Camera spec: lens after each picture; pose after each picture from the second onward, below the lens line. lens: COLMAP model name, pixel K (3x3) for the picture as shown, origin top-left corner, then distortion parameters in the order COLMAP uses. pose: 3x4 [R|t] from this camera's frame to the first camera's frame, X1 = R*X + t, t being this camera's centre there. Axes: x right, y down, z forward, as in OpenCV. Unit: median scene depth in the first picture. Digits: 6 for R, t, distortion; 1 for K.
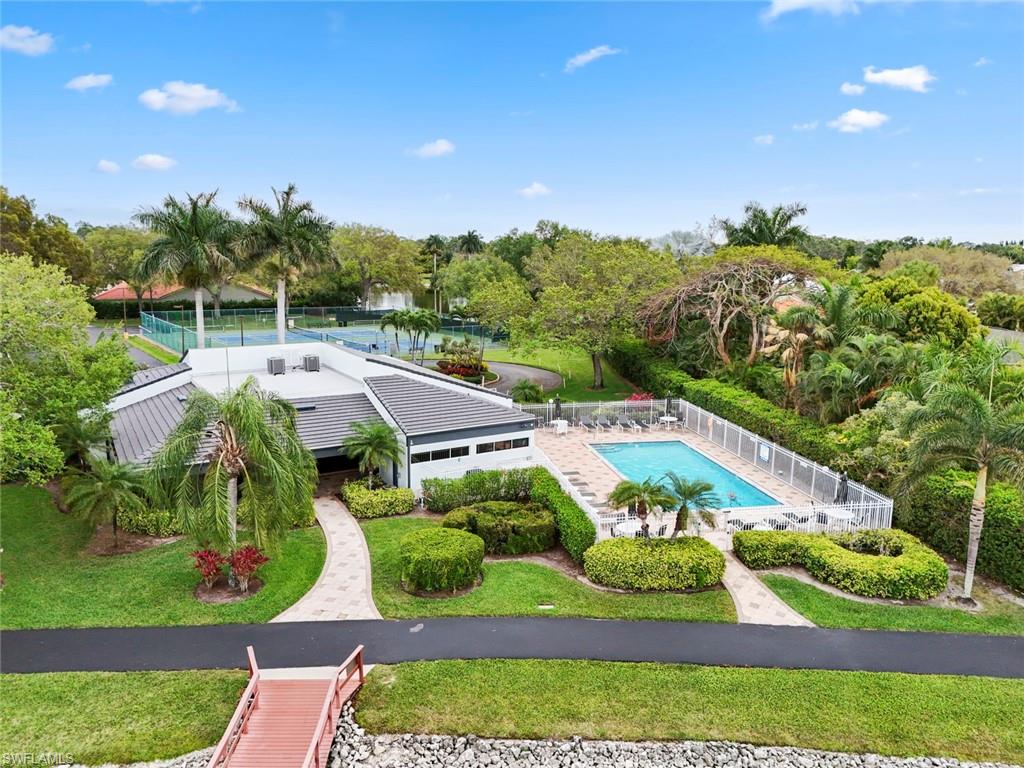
lens RADIAL K [[755.3, 0, 512.0], [0, 755.3, 384.0], [0, 0, 1]] dist [0.089604, -0.087628]
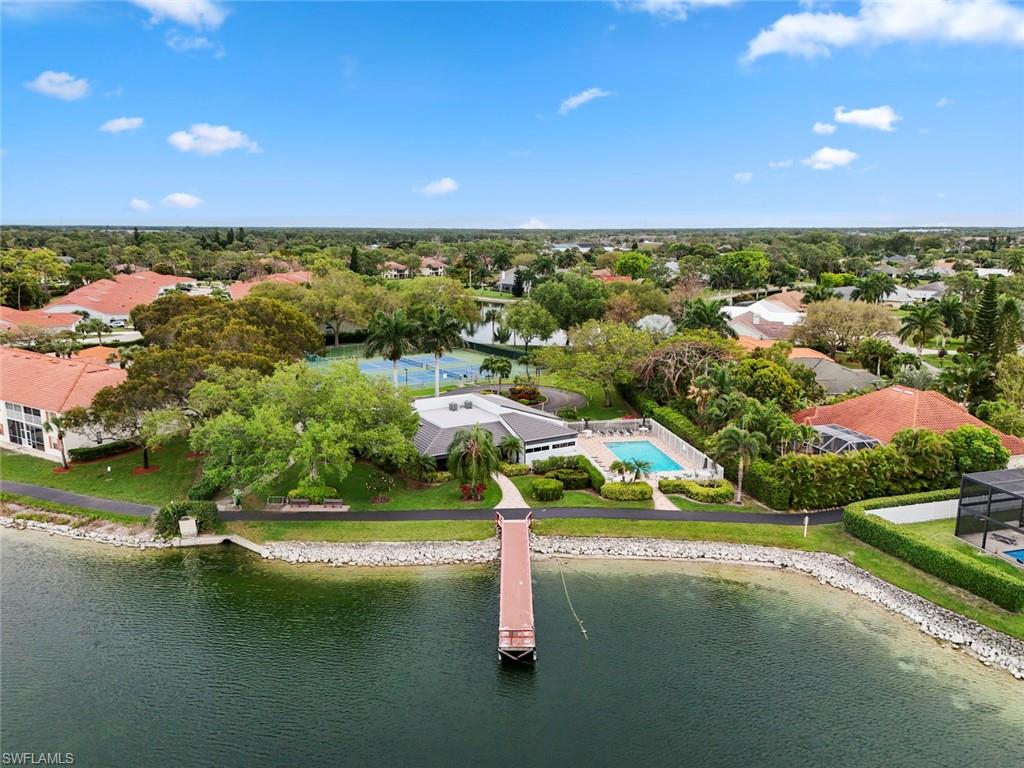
lens RADIAL K [[755.3, 0, 512.0], [0, 755.3, 384.0], [0, 0, 1]] dist [0.089604, -0.087628]
pose [[0.999826, -0.005010, -0.017972, -0.134280], [0.005435, 0.999705, 0.023681, -0.165470], [0.017848, -0.023774, 0.999558, -1.331161]]
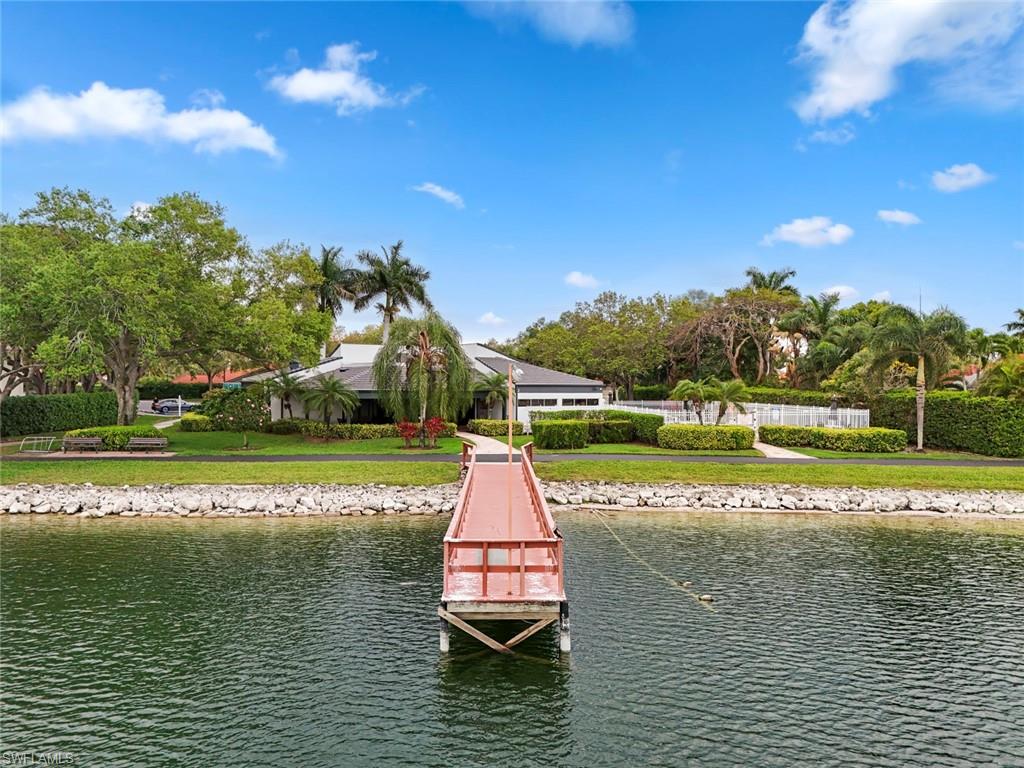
lens RADIAL K [[755.3, 0, 512.0], [0, 755.3, 384.0], [0, 0, 1]] dist [0.089604, -0.087628]
pose [[0.999997, -0.001403, 0.001891, -0.148625], [0.001711, 0.984689, -0.174311, 0.308350], [-0.001617, 0.174314, 0.984689, -0.358840]]
